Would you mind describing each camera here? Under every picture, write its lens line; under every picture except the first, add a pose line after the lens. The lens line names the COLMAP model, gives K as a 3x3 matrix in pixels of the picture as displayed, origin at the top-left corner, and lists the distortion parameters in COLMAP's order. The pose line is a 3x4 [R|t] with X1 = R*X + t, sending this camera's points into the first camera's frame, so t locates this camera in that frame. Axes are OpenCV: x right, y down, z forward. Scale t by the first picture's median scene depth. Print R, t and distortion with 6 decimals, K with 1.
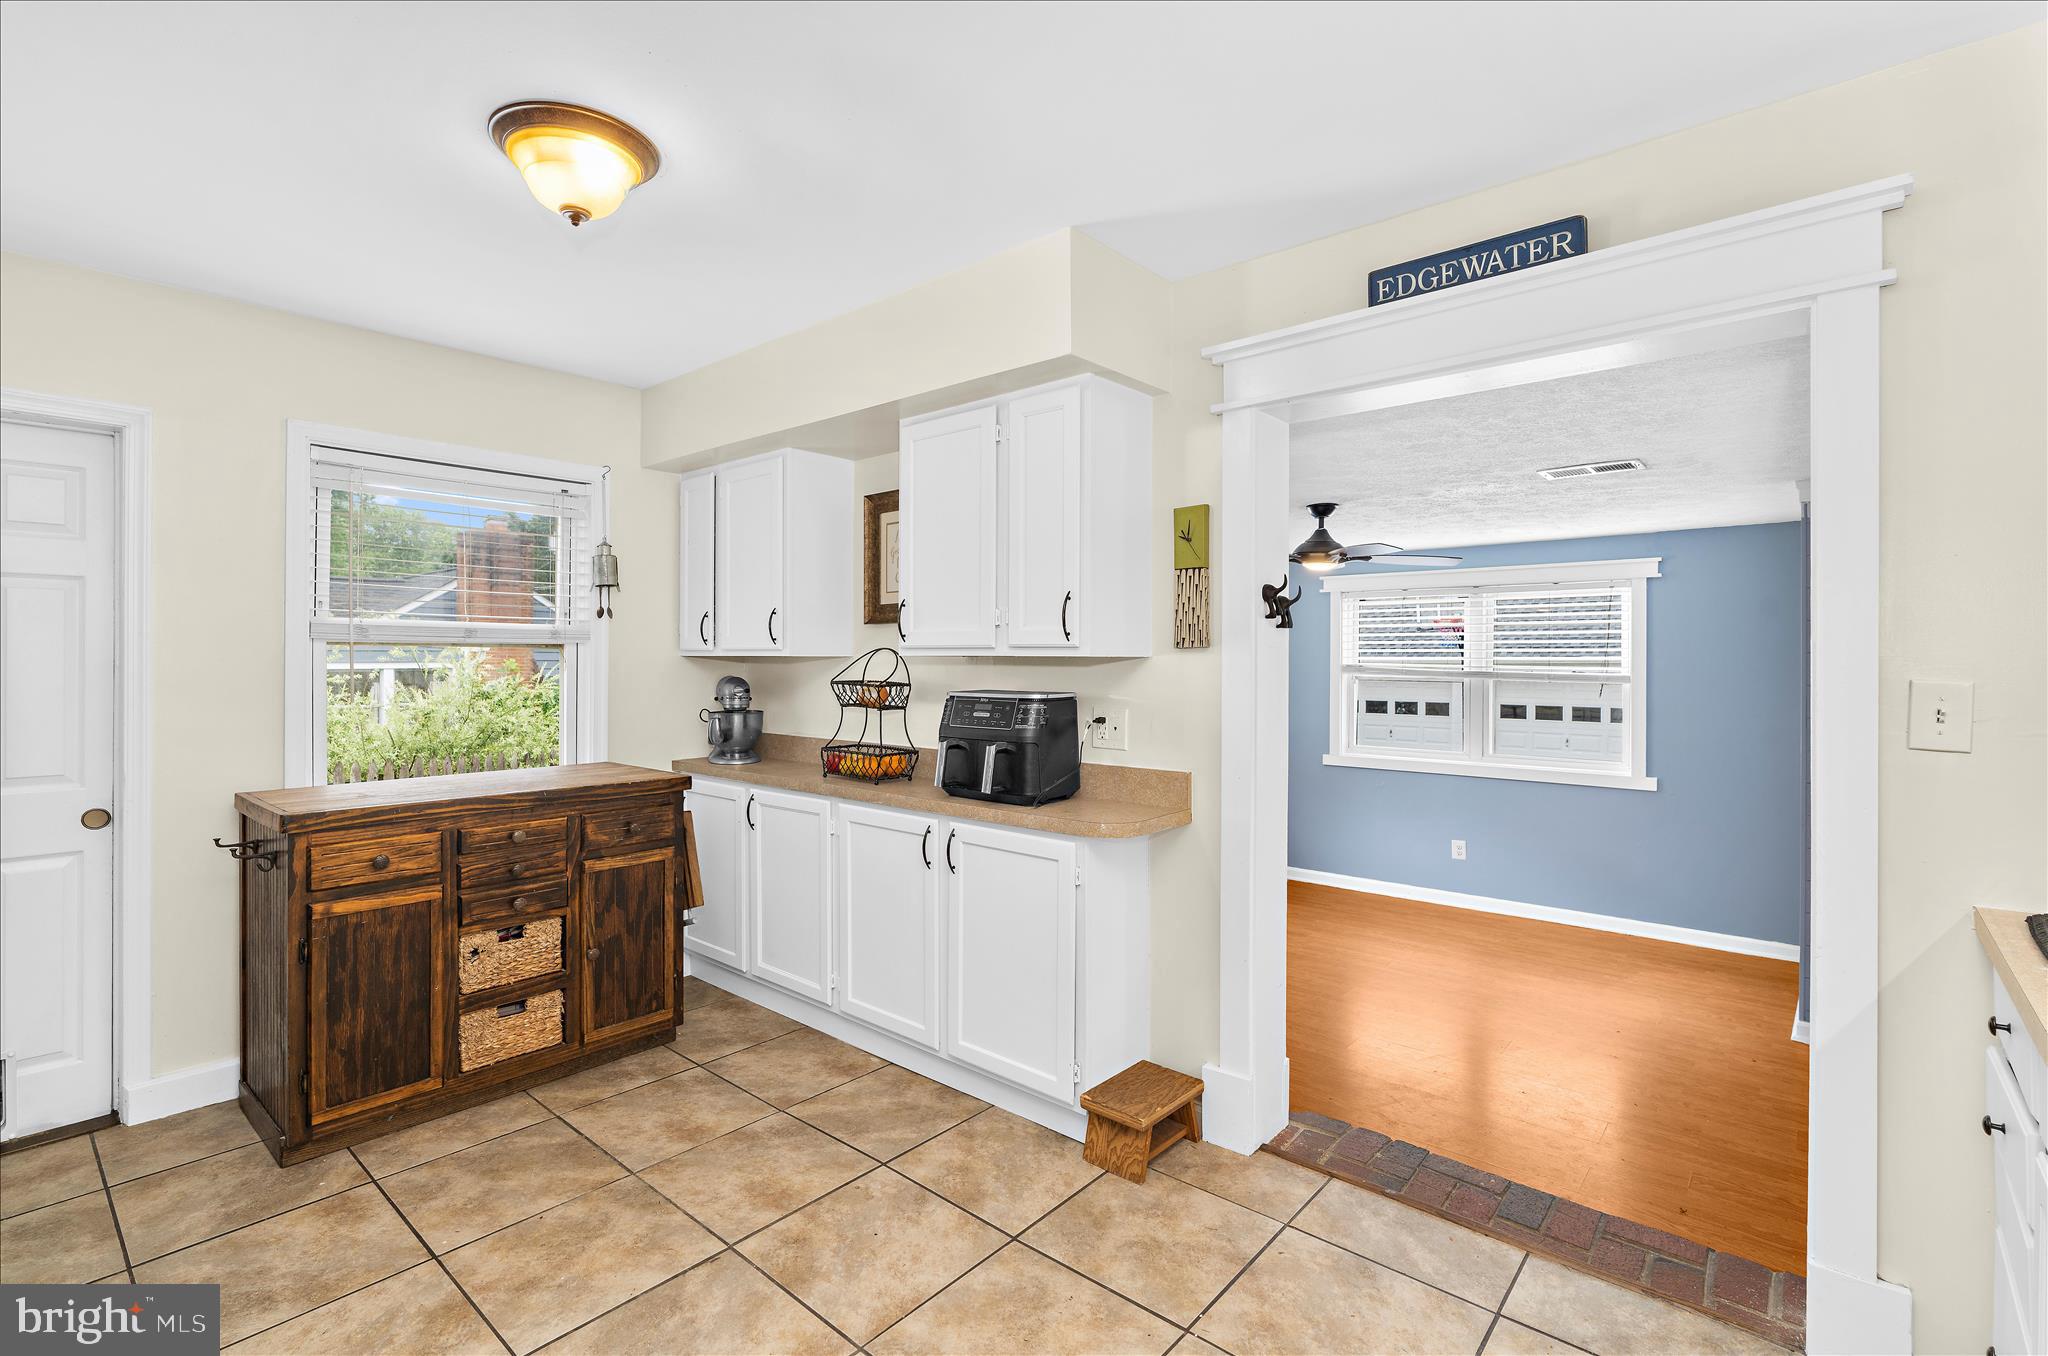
lens RADIAL K [[936.6, 0, 1005.9], [0, 936.6, 668.8], [0, 0, 1]] dist [-0.013824, 0.003808]
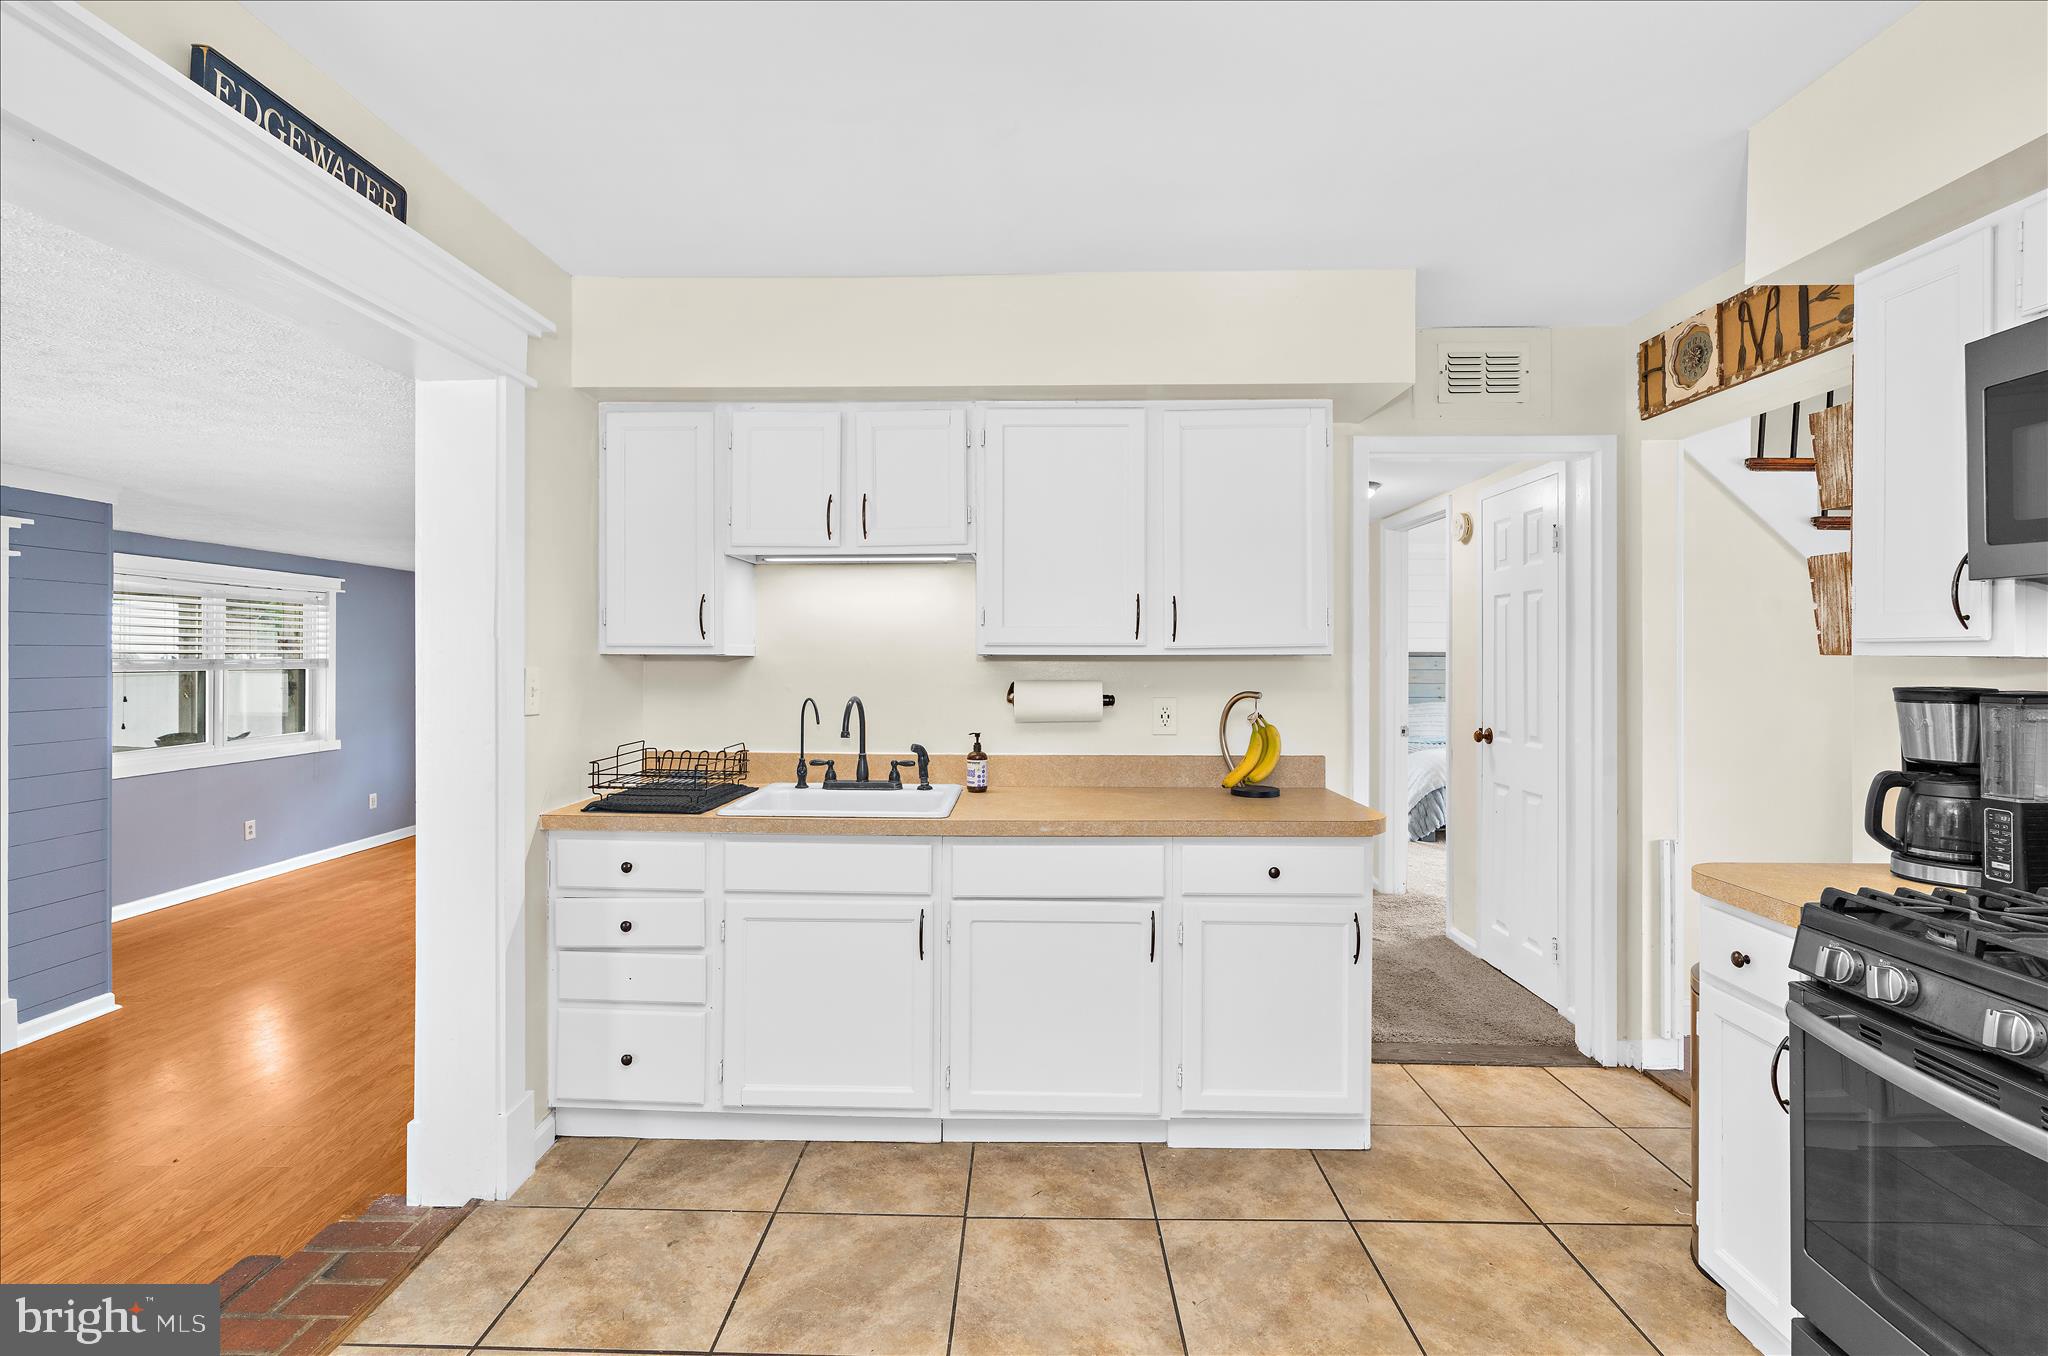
lens RADIAL K [[936.6, 0, 1021.6], [0, 936.6, 656.6], [0, 0, 1]] dist [-0.013824, 0.003808]
pose [[-0.655785, -0.008430, 0.754901, -0.468250], [0.001873, 0.999916, 0.012793, -0.015954], [-0.754946, 0.009803, -0.655714, 1.031538]]
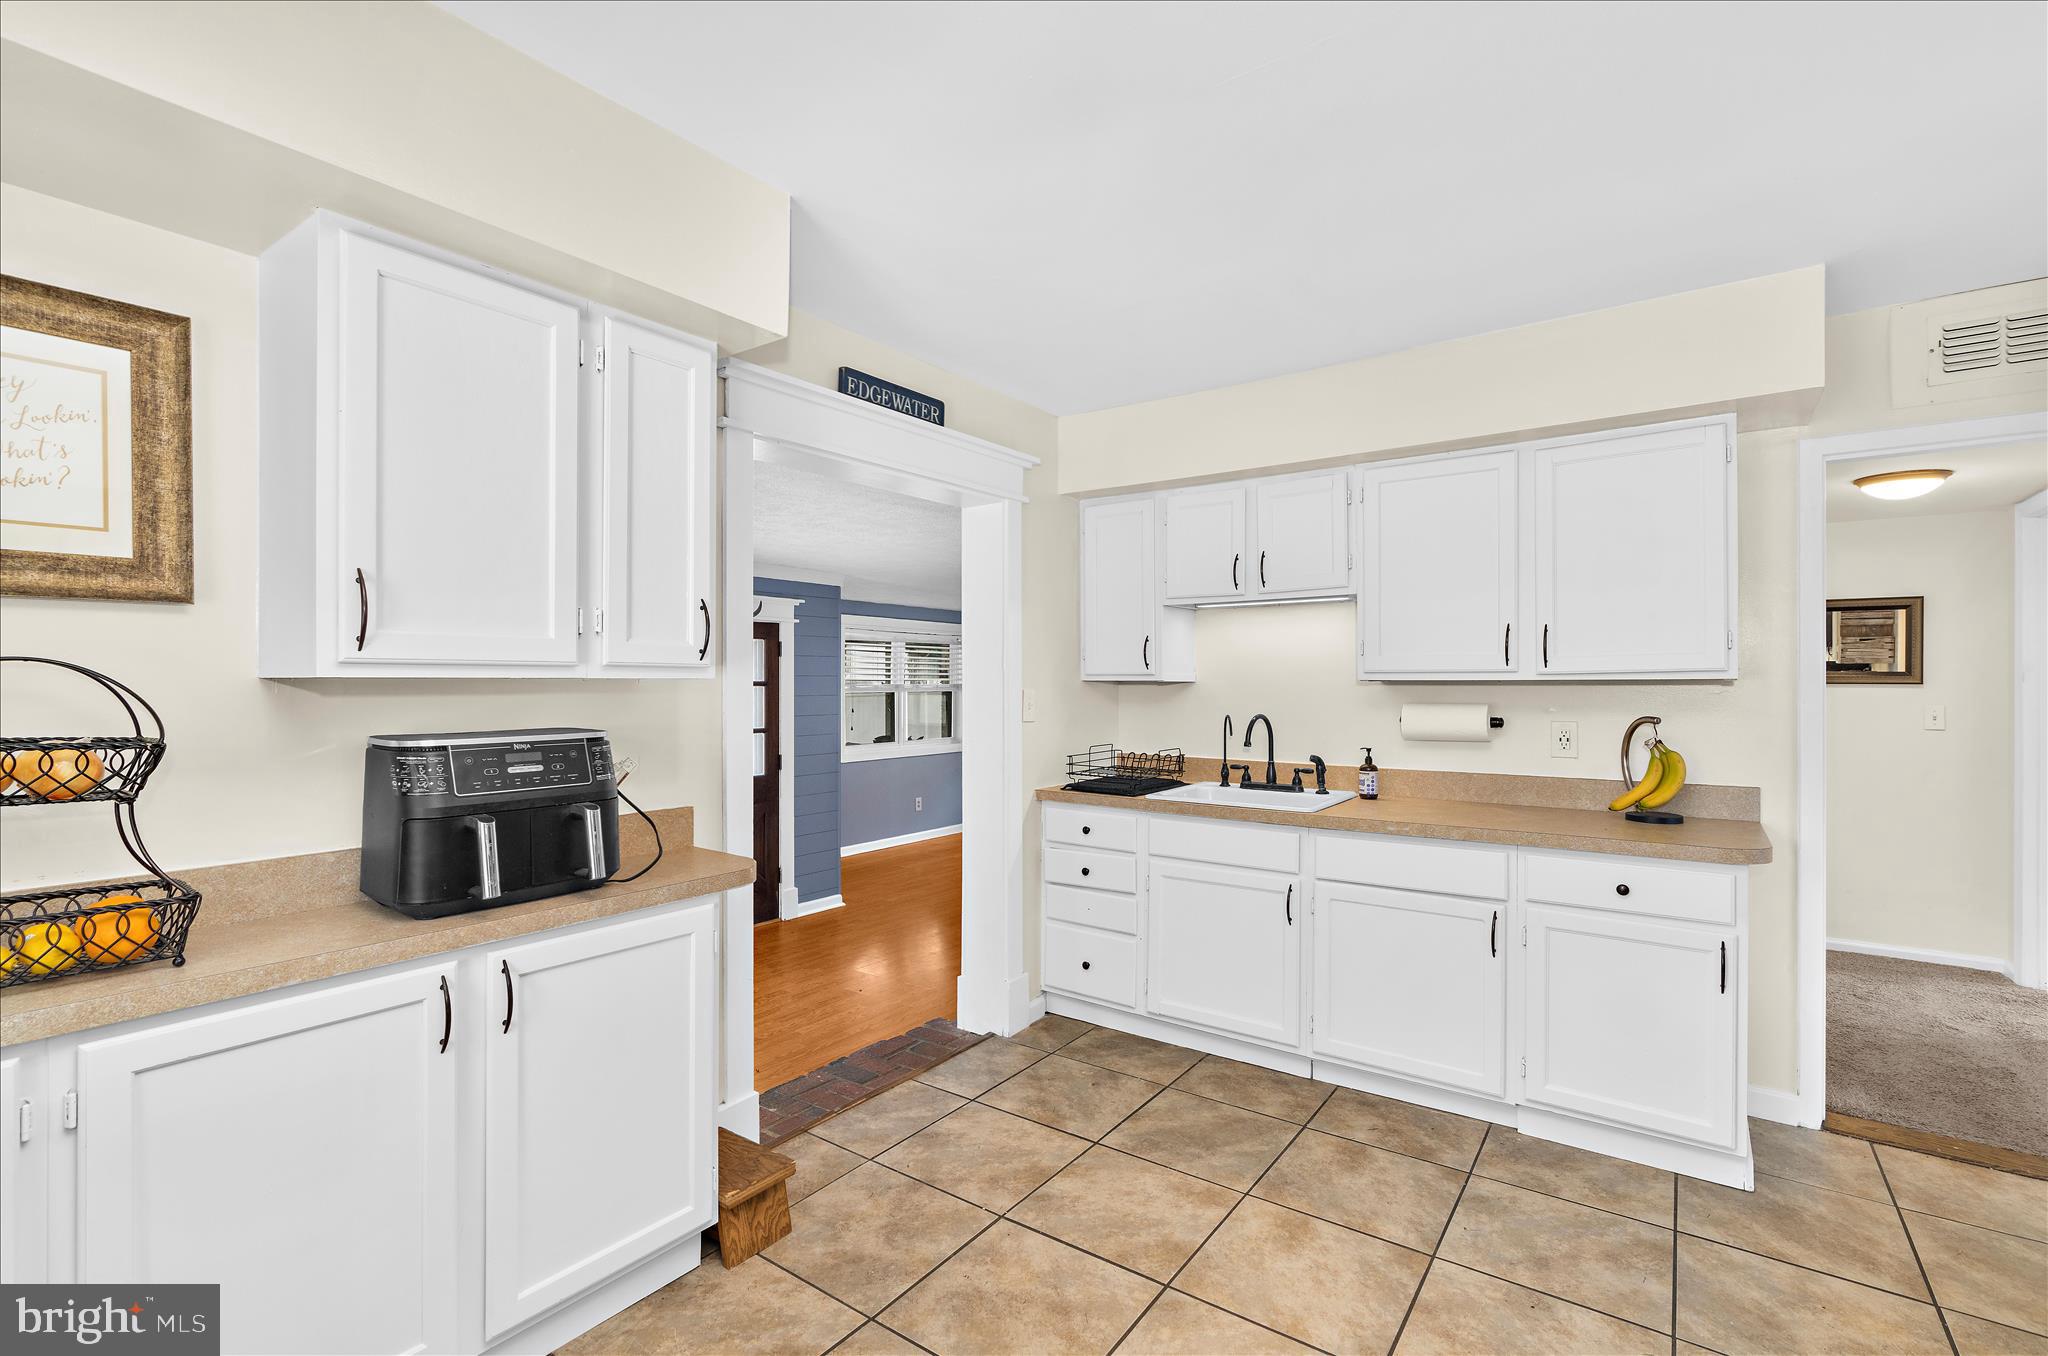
lens RADIAL K [[936.6, 0, 1023.1], [0, 936.6, 683.1], [0, 0, 1]] dist [-0.013824, 0.003808]
pose [[-0.107786, -0.008301, 0.994139, -0.894405], [0.009581, 0.999910, 0.009388, -0.016770], [-0.994128, 0.010537, -0.107697, 0.932459]]
